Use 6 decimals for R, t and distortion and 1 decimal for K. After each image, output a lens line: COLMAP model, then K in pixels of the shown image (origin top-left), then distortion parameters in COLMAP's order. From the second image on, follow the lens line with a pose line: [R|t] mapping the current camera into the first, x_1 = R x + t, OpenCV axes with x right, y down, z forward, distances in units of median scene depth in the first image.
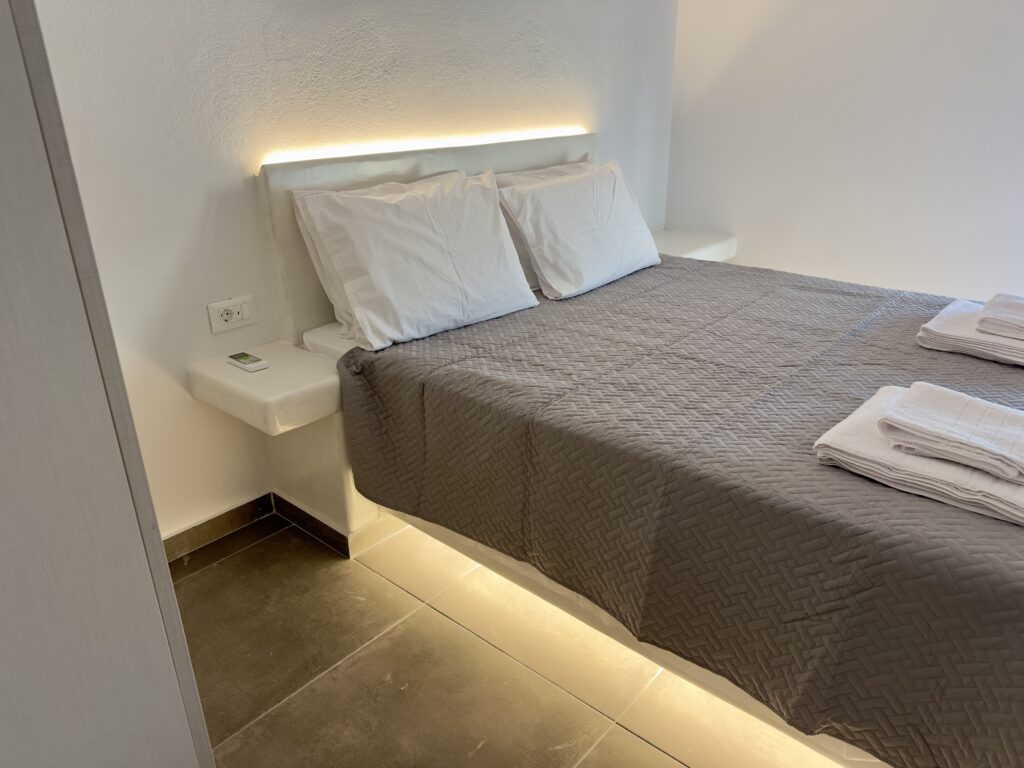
lens RADIAL K [[710.0, 0, 518.9], [0, 710.0, 388.7], [0, 0, 1]] dist [0.066407, -0.093732]
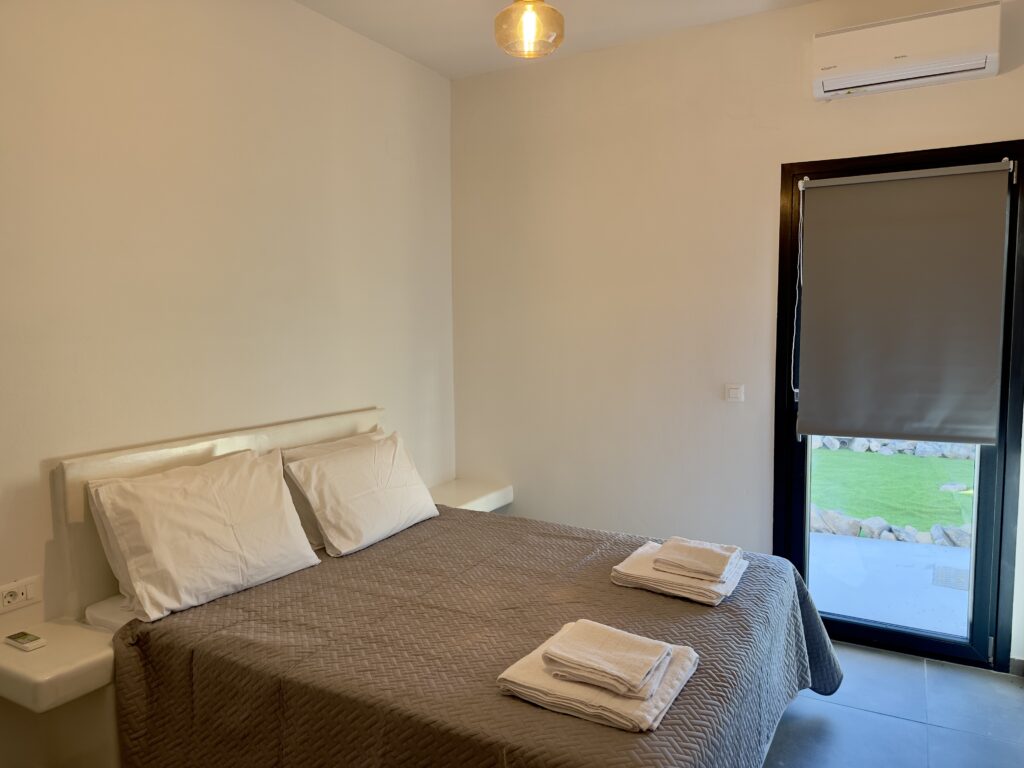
lens RADIAL K [[710.0, 0, 518.9], [0, 710.0, 388.7], [0, 0, 1]] dist [0.066407, -0.093732]
pose [[0.977341, -0.008808, 0.211489, 0.123716], [0.072913, 0.951996, -0.297299, -0.024284], [-0.198719, 0.305983, 0.931067, -0.268490]]
